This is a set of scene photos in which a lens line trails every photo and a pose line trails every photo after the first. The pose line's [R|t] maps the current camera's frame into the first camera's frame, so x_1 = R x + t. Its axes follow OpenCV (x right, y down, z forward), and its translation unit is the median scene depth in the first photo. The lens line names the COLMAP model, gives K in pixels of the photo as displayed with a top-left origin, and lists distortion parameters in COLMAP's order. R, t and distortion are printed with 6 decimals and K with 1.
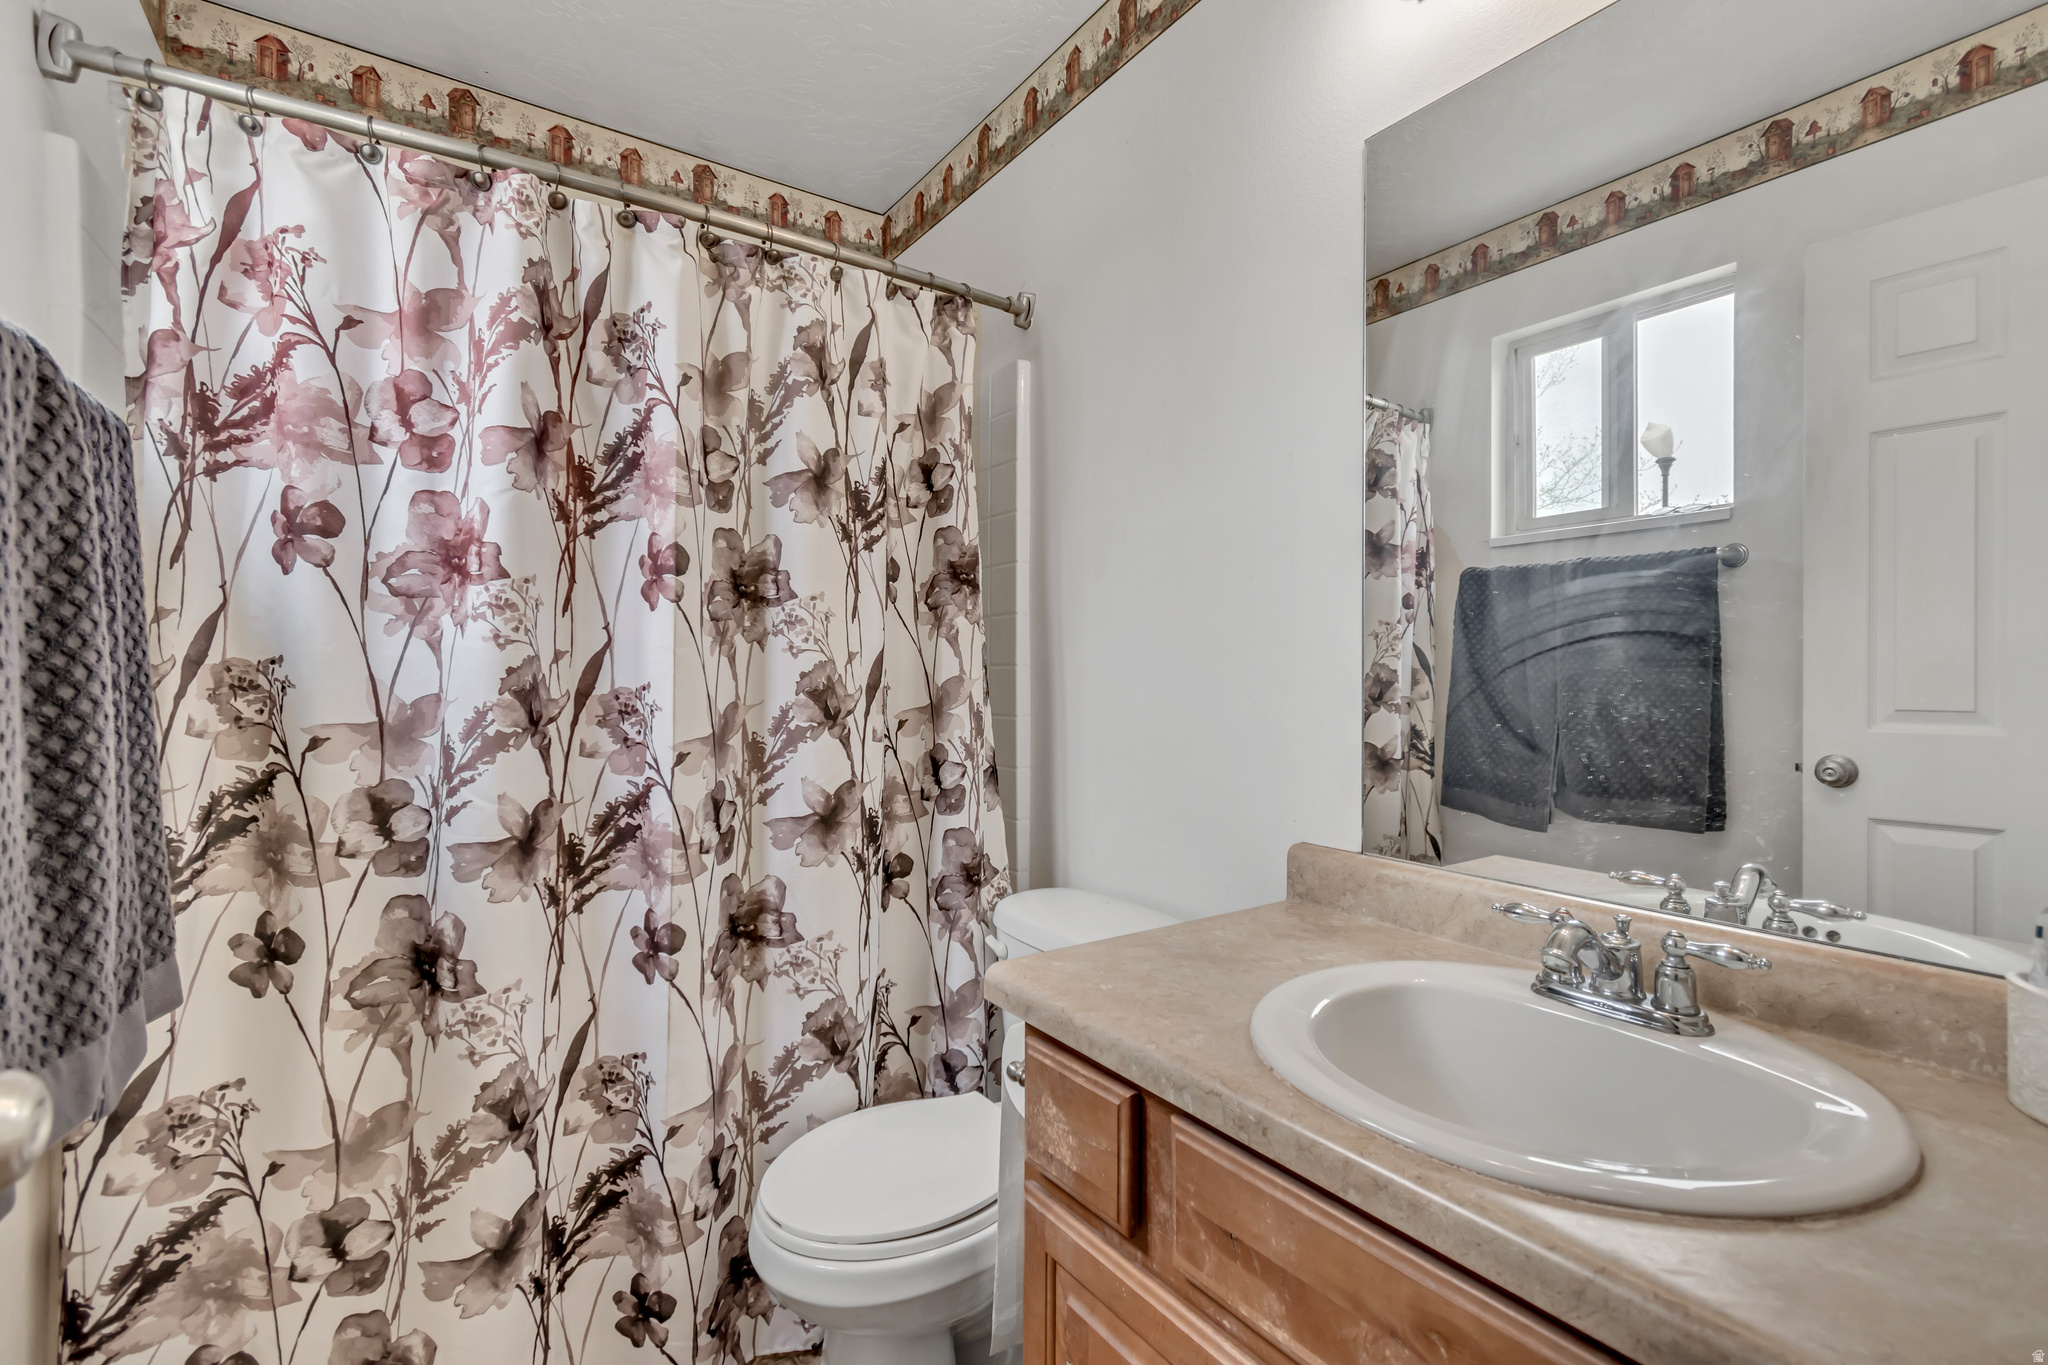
lens RADIAL K [[914.8, 0, 1012.9], [0, 914.8, 676.3], [0, 0, 1]] dist [0.003156, -0.001808]
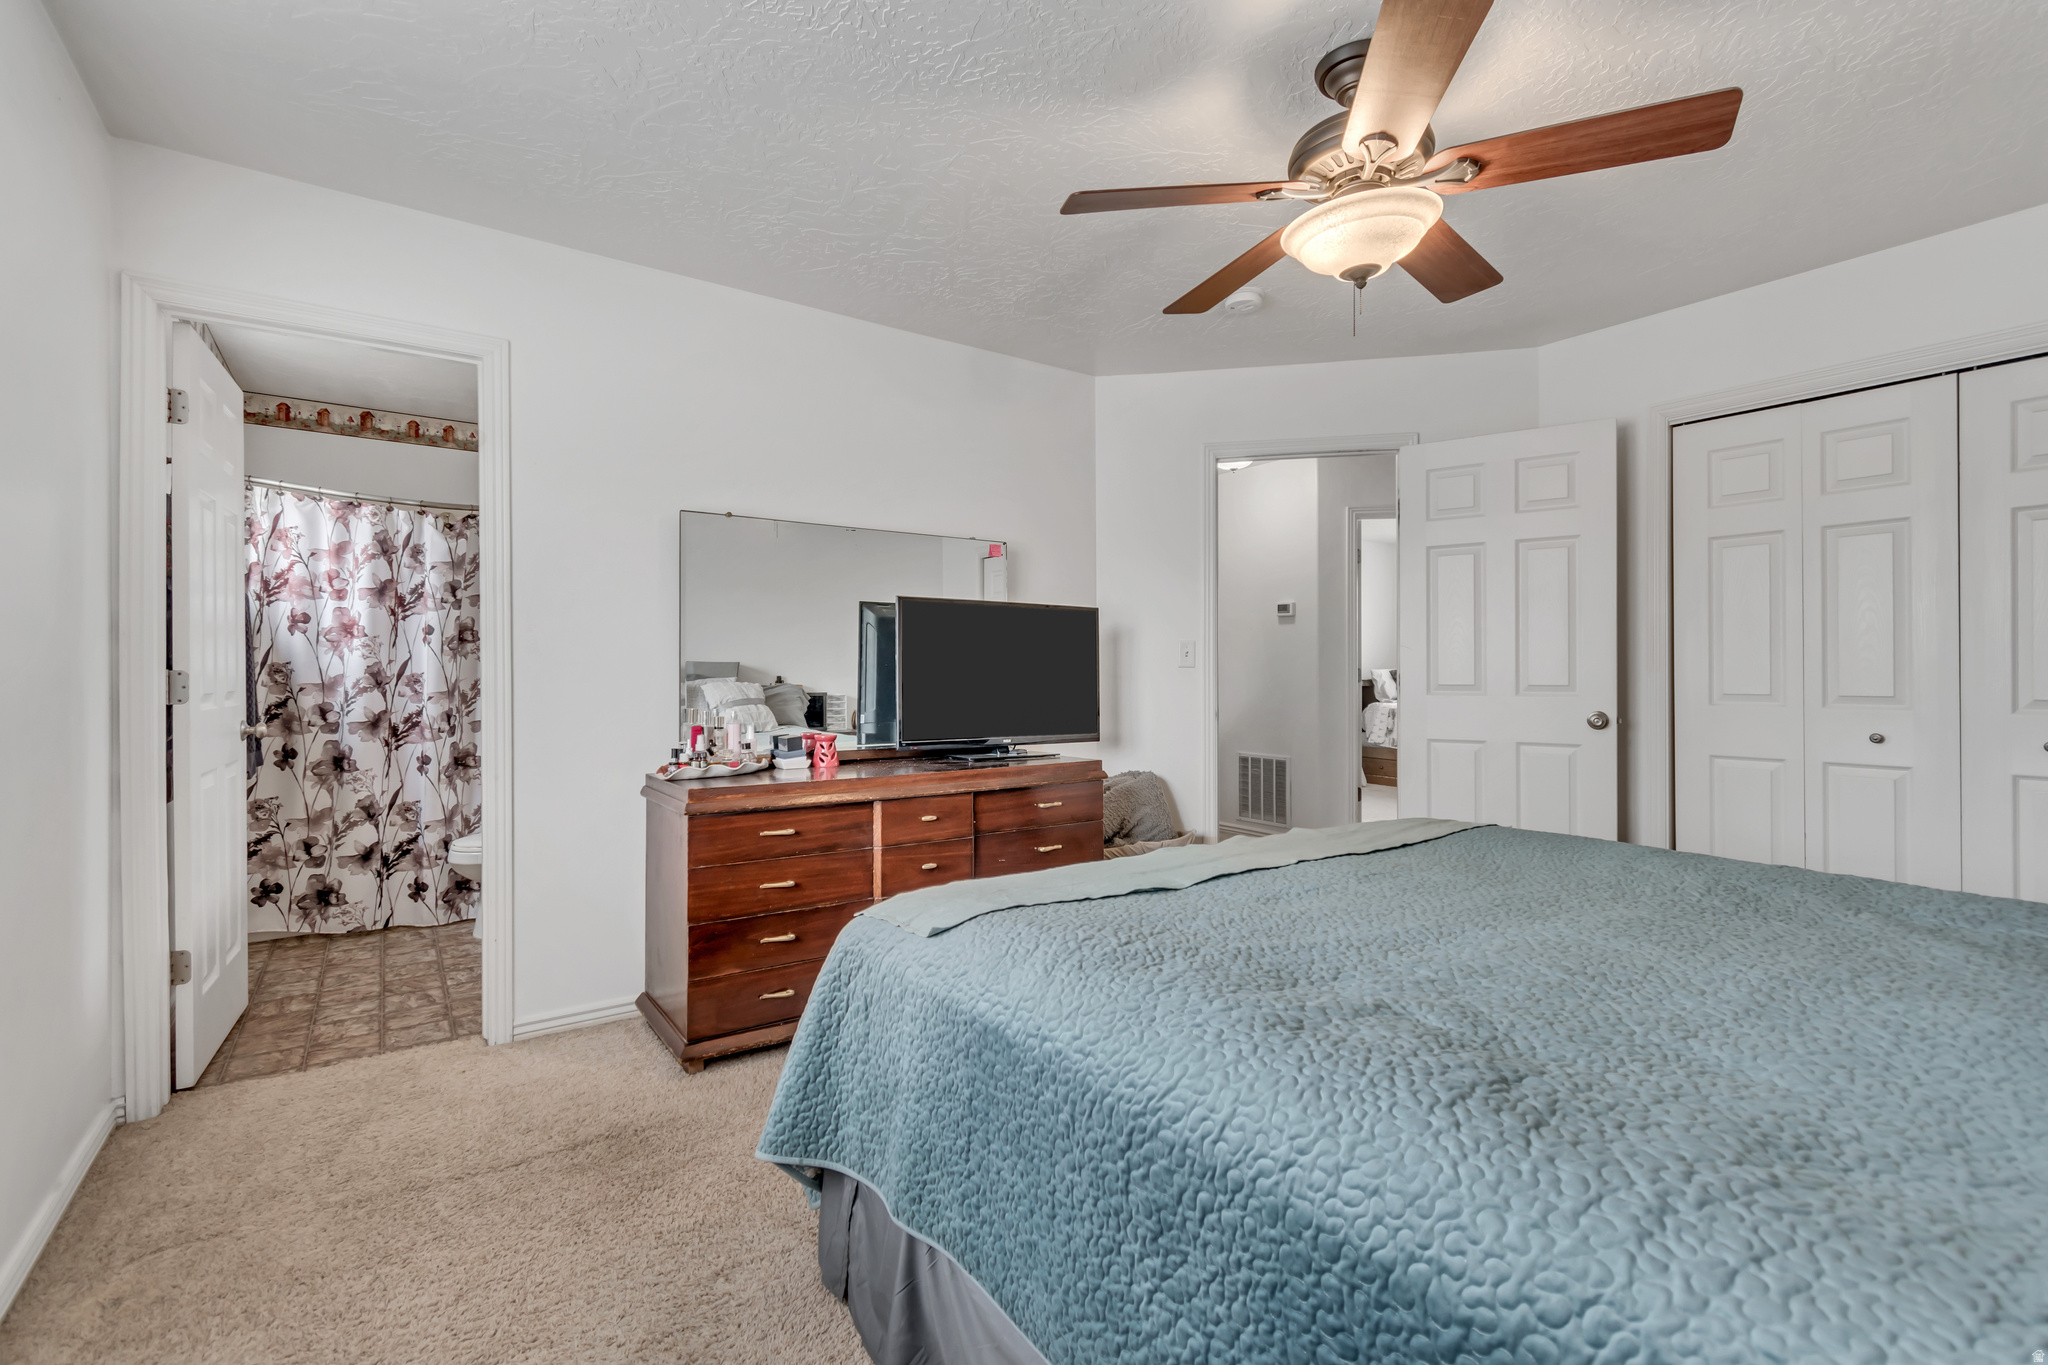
lens RADIAL K [[914.8, 0, 1035.4], [0, 914.8, 680.7], [0, 0, 1]] dist [0.003156, -0.001808]
pose [[0.999608, 0.010920, 0.025795, 1.613538], [-0.011302, 0.999828, 0.014732, -0.029606], [-0.025630, -0.015018, 0.999559, -2.125879]]
